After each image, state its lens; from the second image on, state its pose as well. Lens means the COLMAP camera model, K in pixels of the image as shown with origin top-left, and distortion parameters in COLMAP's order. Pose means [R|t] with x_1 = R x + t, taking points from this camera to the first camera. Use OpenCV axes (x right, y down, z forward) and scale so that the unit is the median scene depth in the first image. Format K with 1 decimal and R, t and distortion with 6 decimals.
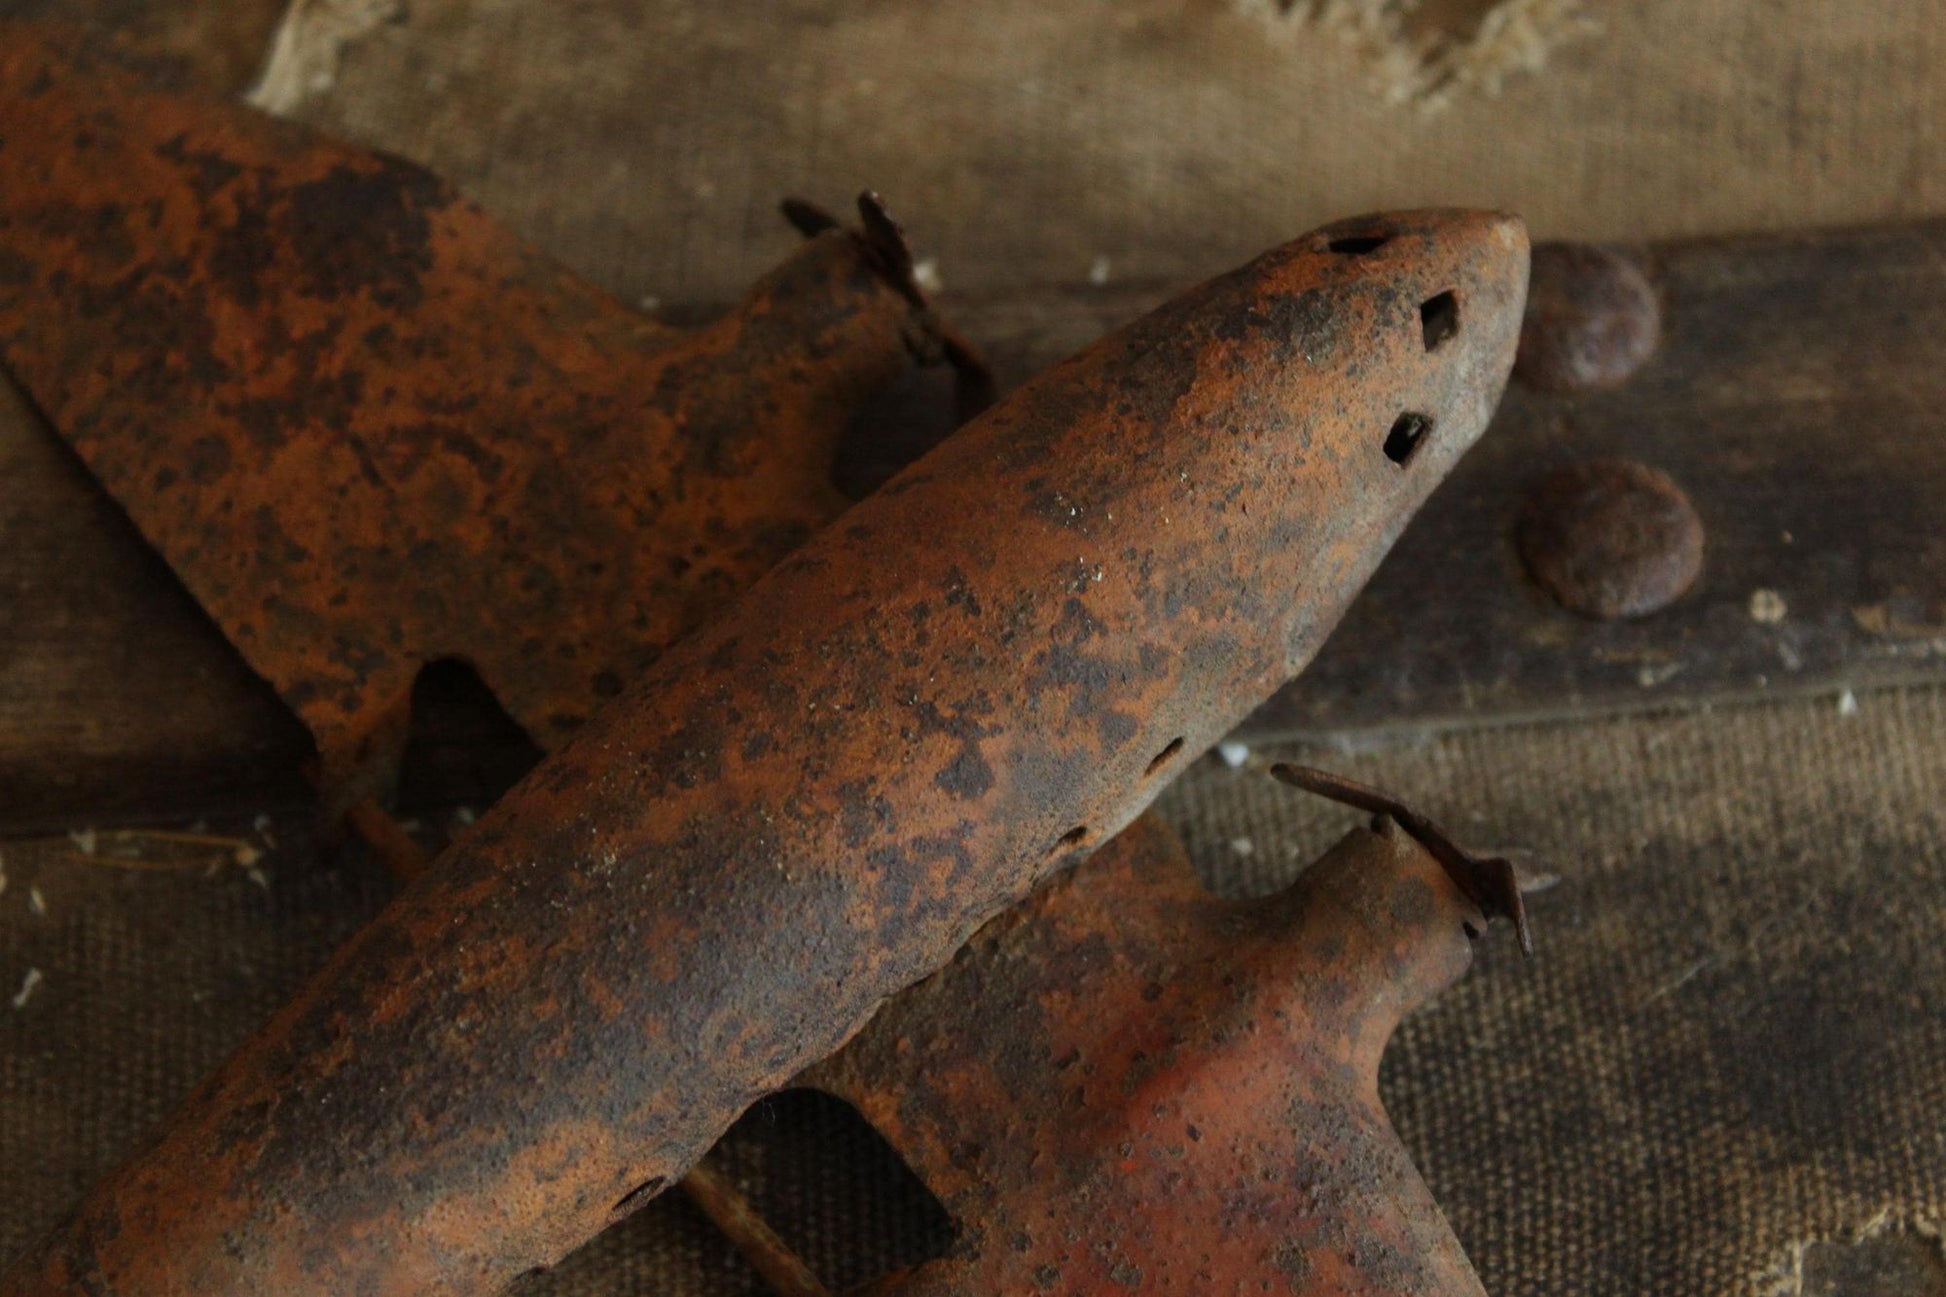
lens RADIAL K [[4500.6, 0, 1010.4], [0, 4500.6, 686.2], [0, 0, 1]] dist [0.048910, 0.225587]
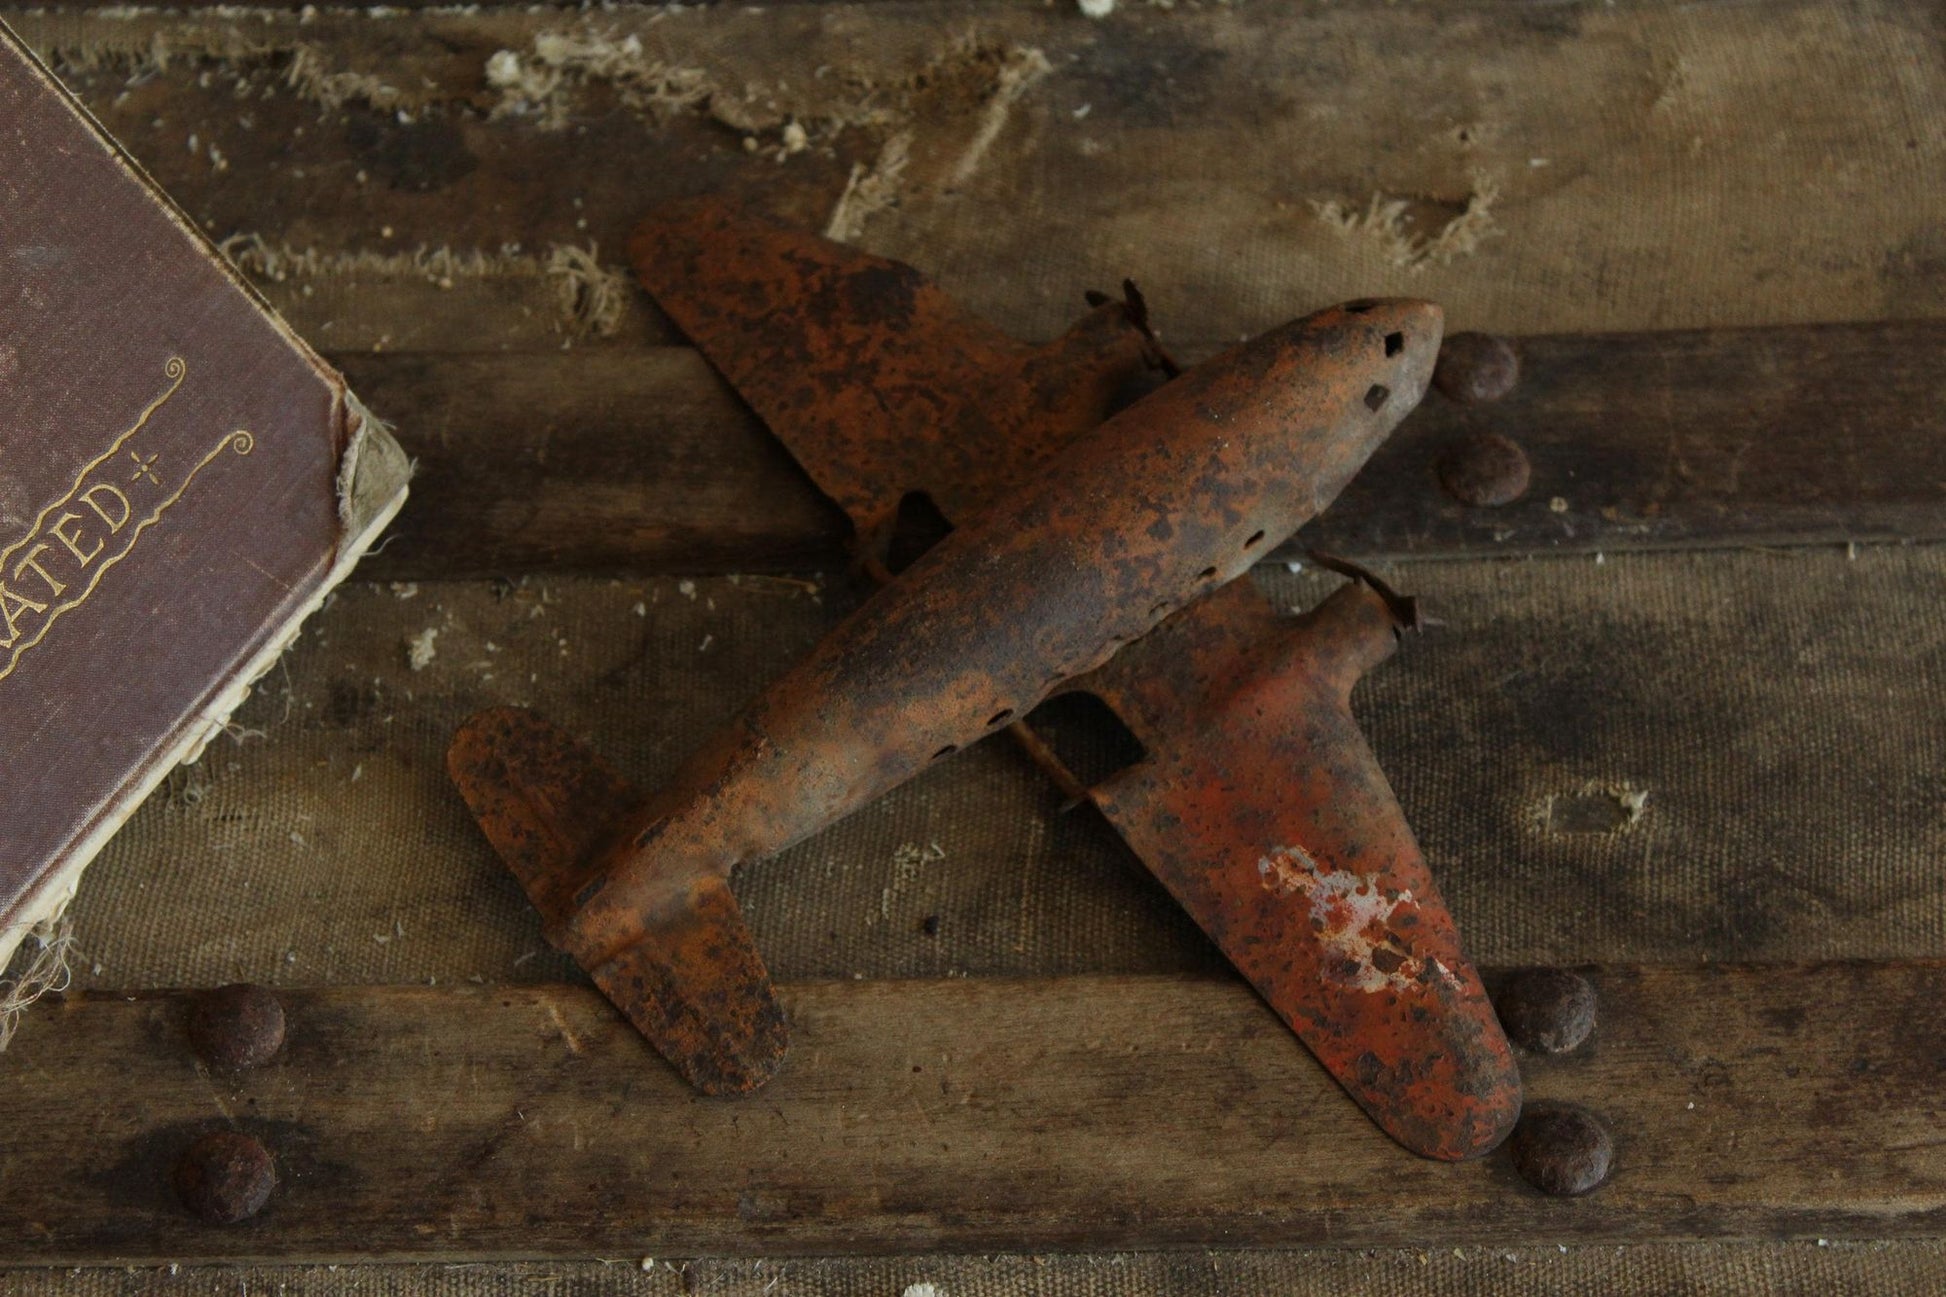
lens RADIAL K [[4500.6, 0, 1010.4], [0, 4500.6, 686.2], [0, 0, 1]] dist [0.048910, 0.225587]
pose [[0.997376, 0.048006, -0.054183, 0.035798], [-0.052995, 0.994090, -0.094740, 0.277913], [0.049314, 0.097363, 0.994026, -1.059875]]
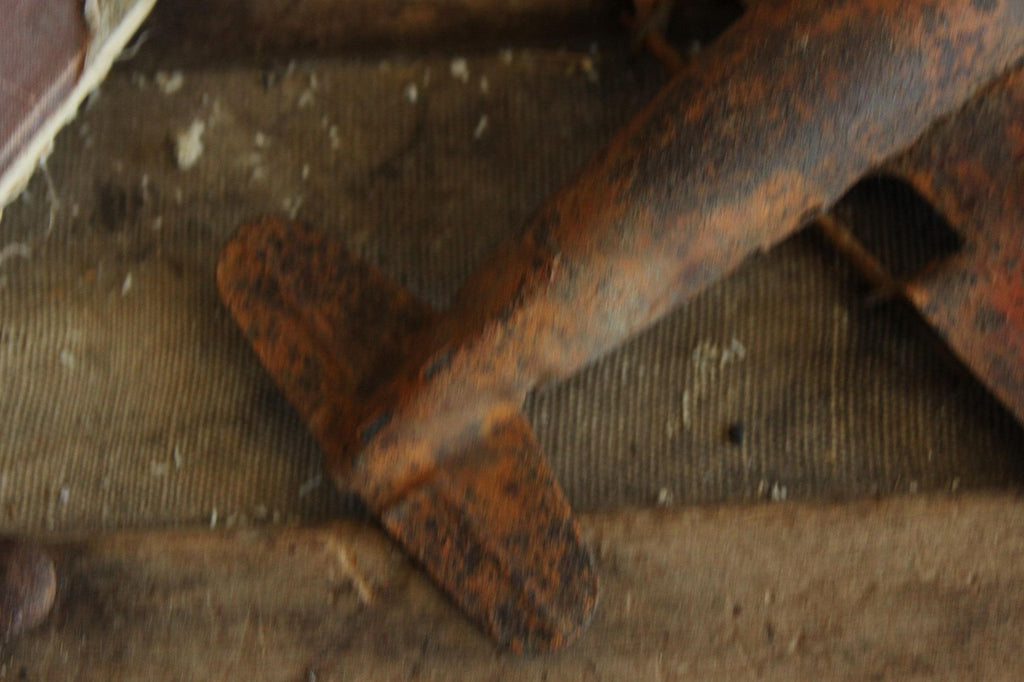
lens RADIAL K [[2368.3, 0, 531.7], [0, 2368.3, 360.8], [0, 0, 1]] dist [0.048910, 0.225587]
pose [[0.996752, 0.021175, -0.077705, -0.112043], [-0.015425, 0.997149, 0.073866, 0.093199], [0.079047, -0.072428, 0.994236, -0.054133]]
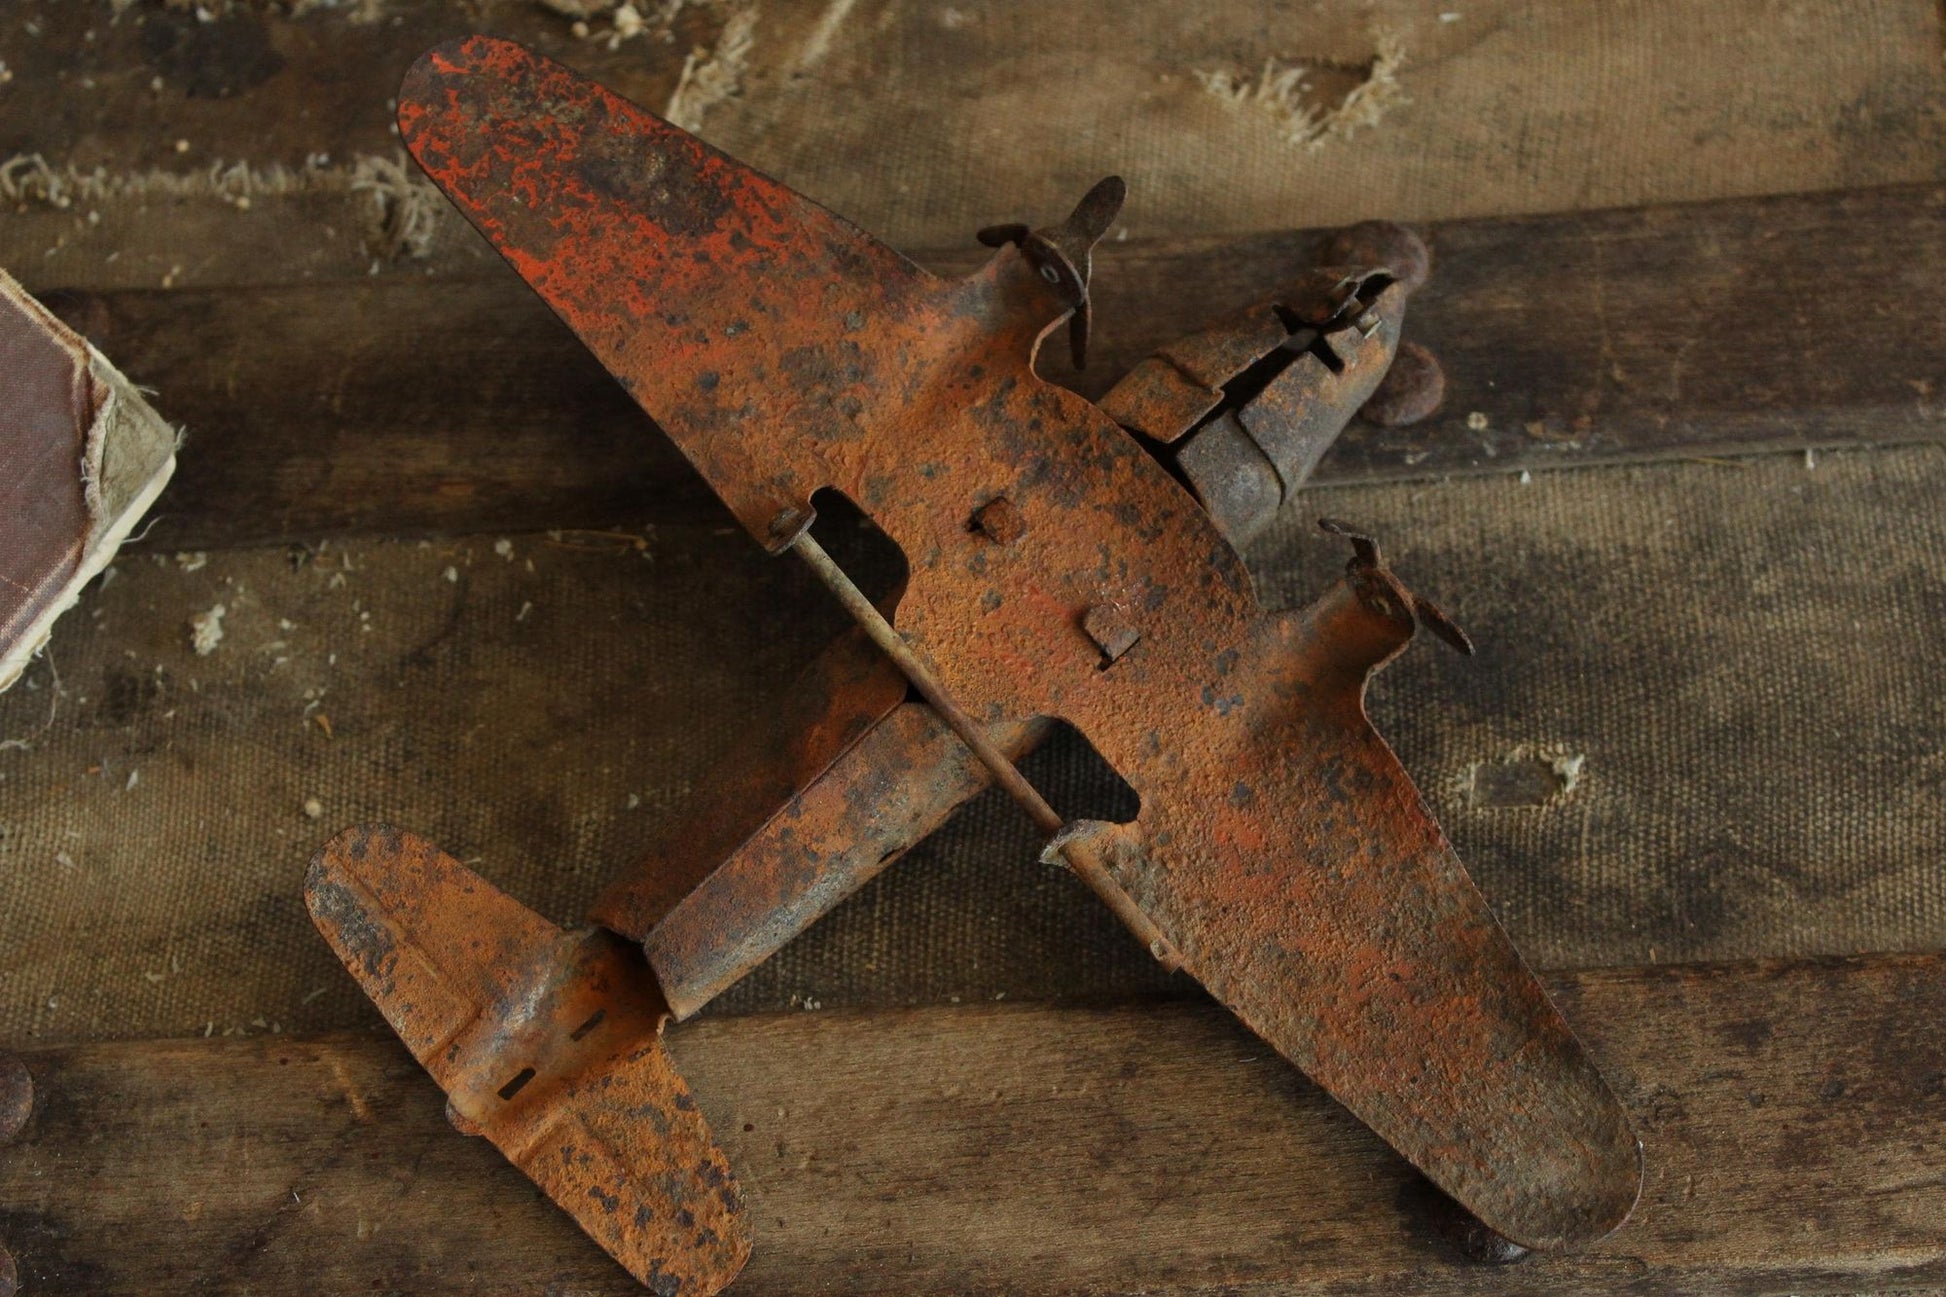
lens RADIAL K [[3450.7, 0, 1007.4], [0, 3450.7, 653.9], [0, 0, 1]] dist [-0.004470, 0.097506]
pose [[0.996539, 0.019318, -0.080855, 0.096707], [-0.018966, 0.999807, 0.005125, 0.073950], [0.080938, -0.003573, 0.996713, -0.402748]]
